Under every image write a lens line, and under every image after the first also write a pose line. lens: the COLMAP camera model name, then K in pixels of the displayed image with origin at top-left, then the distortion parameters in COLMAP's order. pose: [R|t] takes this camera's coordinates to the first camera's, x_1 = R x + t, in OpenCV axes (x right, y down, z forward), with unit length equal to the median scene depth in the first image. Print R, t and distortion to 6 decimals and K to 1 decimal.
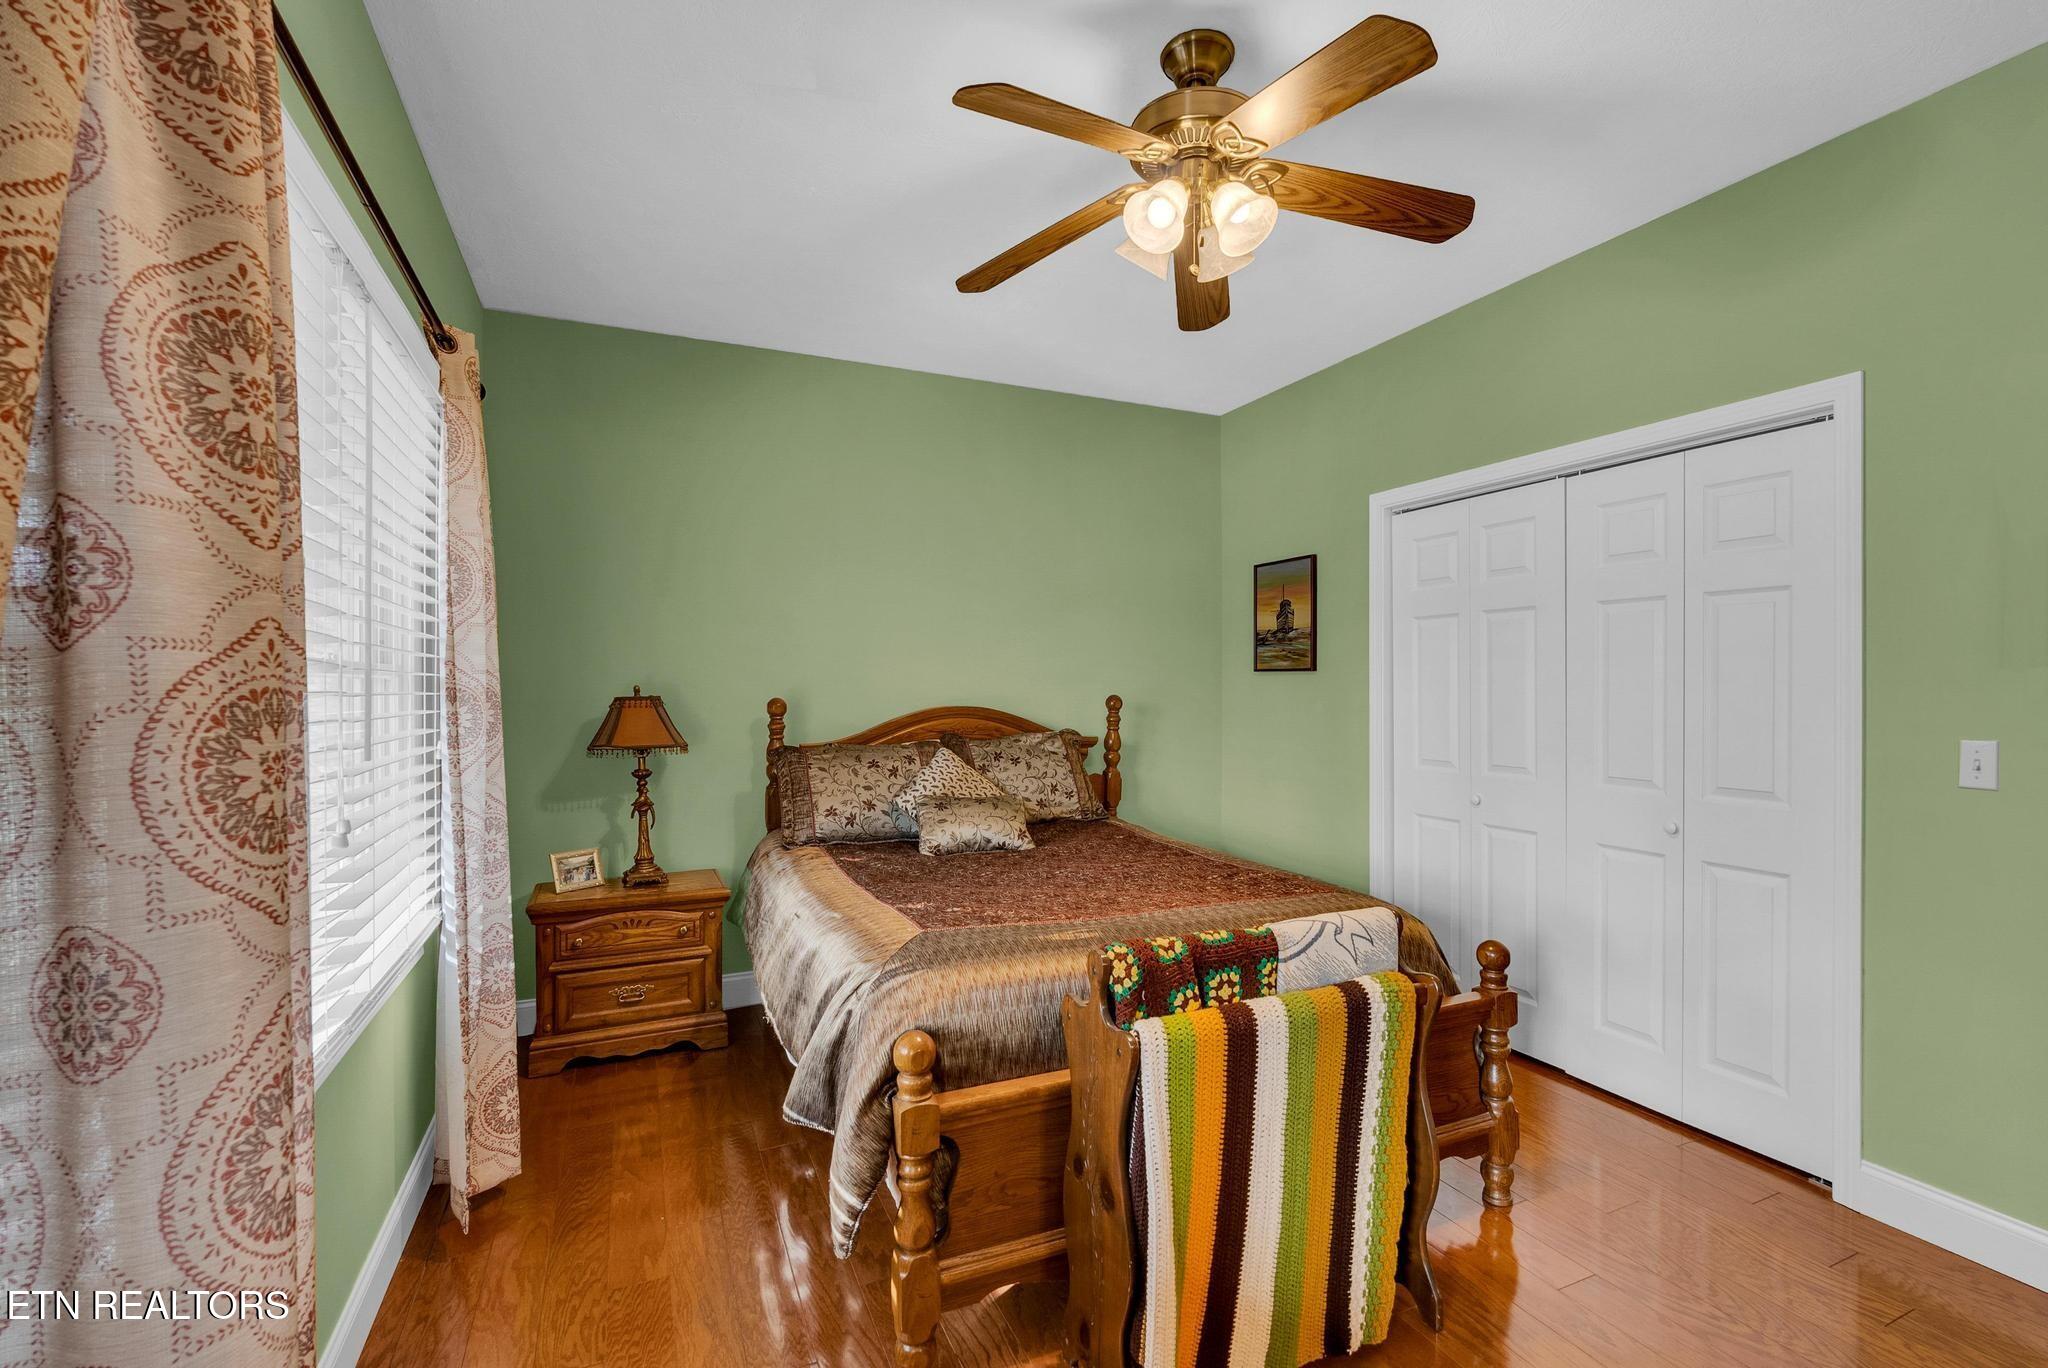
lens RADIAL K [[904.7, 0, 1033.5], [0, 904.7, 689.3], [0, 0, 1]] dist [-0.001955, -0.000138]
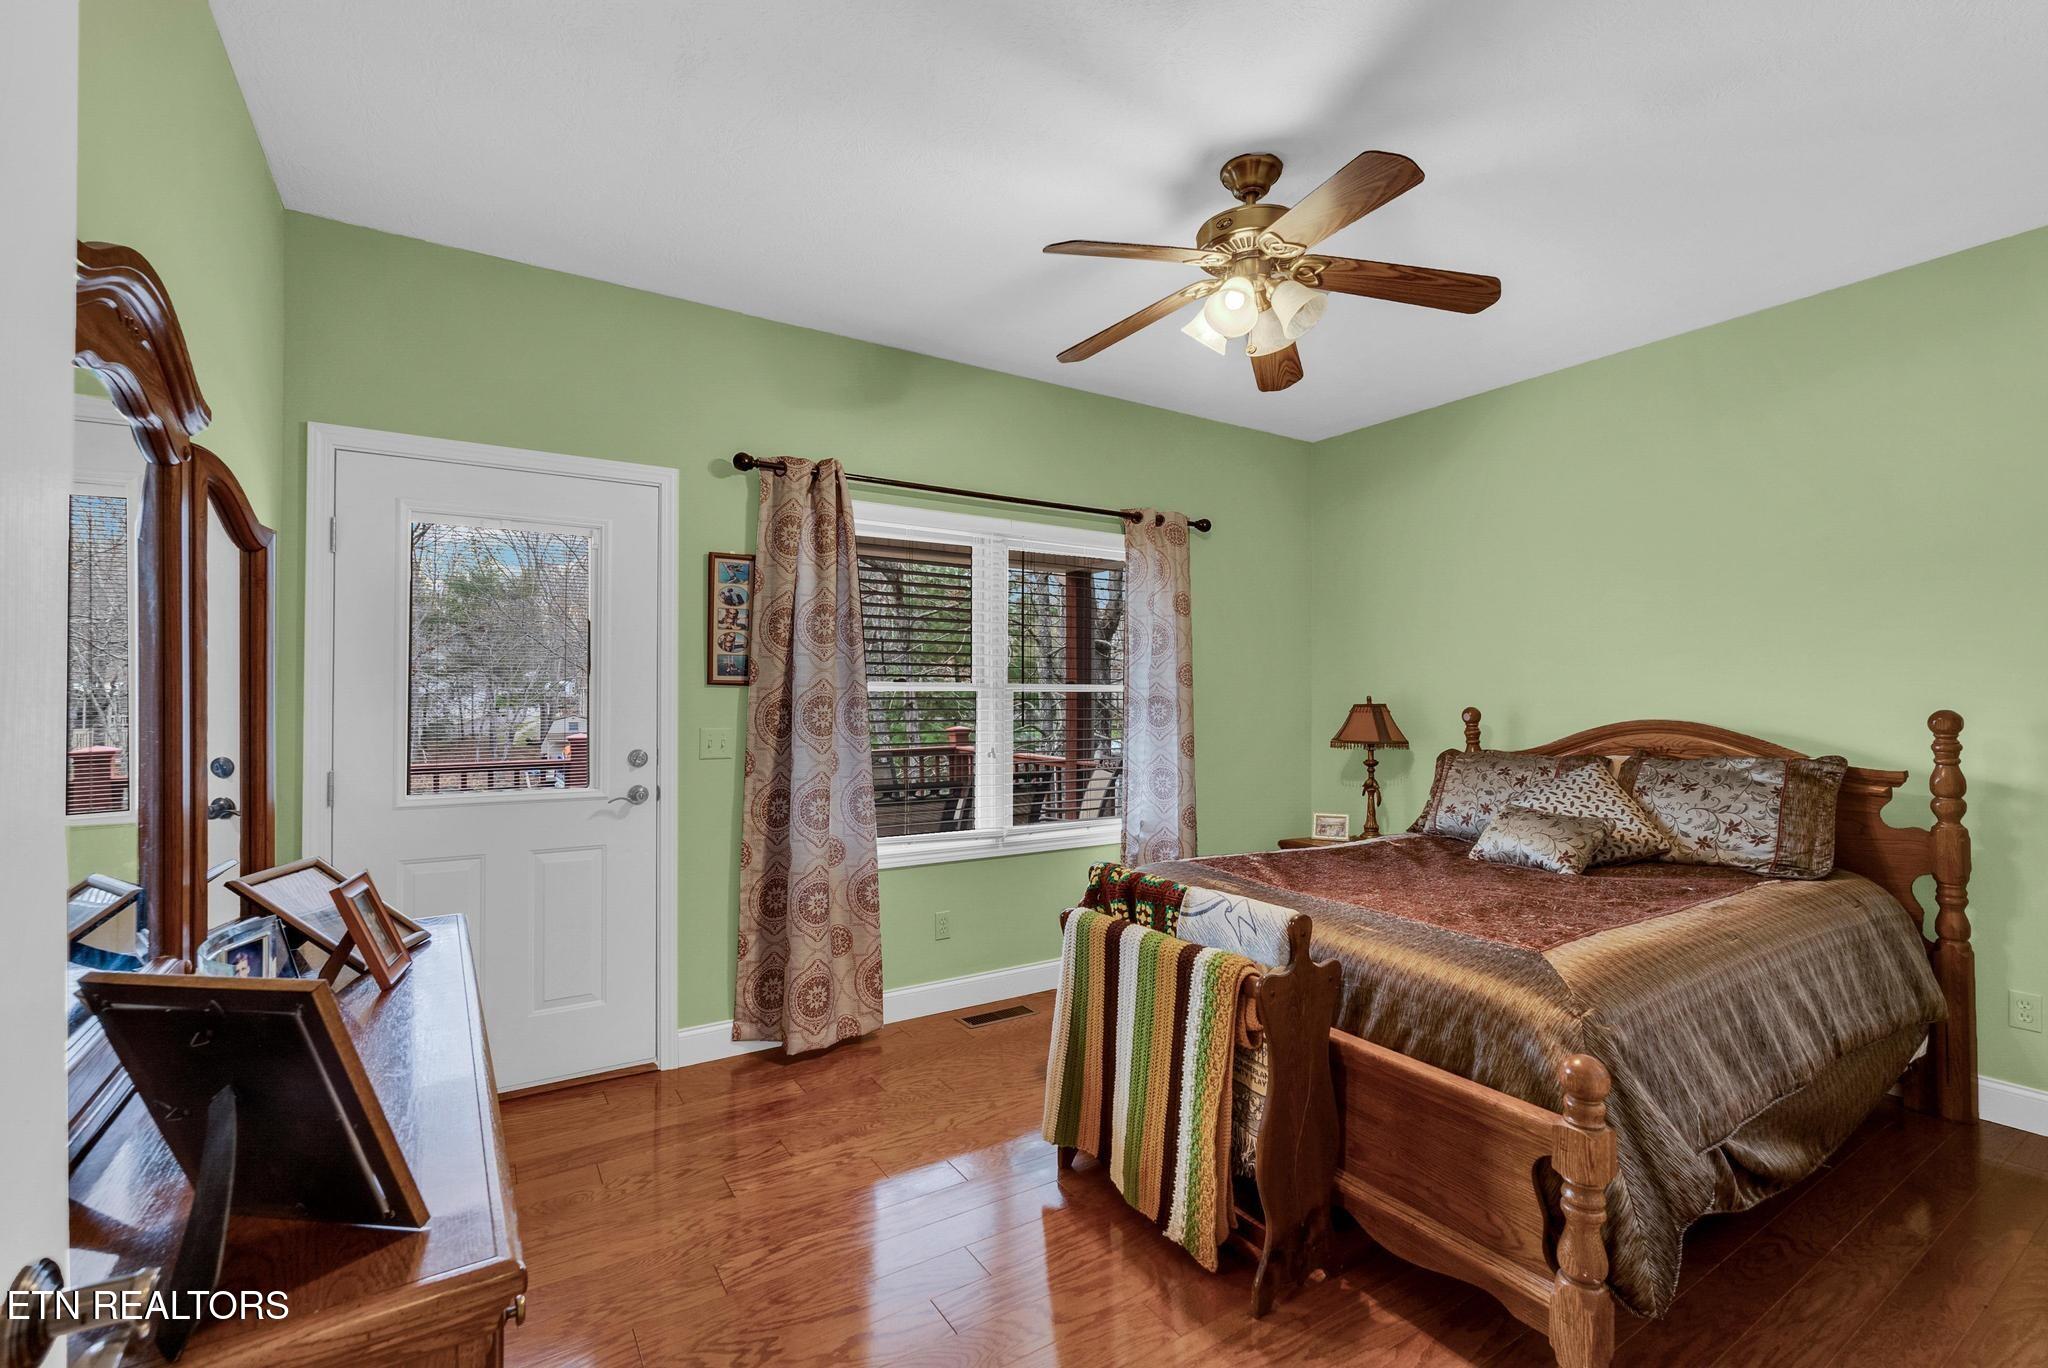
lens RADIAL K [[904.7, 0, 1029.6], [0, 904.7, 691.7], [0, 0, 1]] dist [-0.001955, -0.000138]
pose [[0.150636, -0.003808, -0.988582, 0.786849], [-0.003461, 0.999984, -0.004379, -0.002324], [0.988583, 0.004081, 0.150621, 0.313680]]
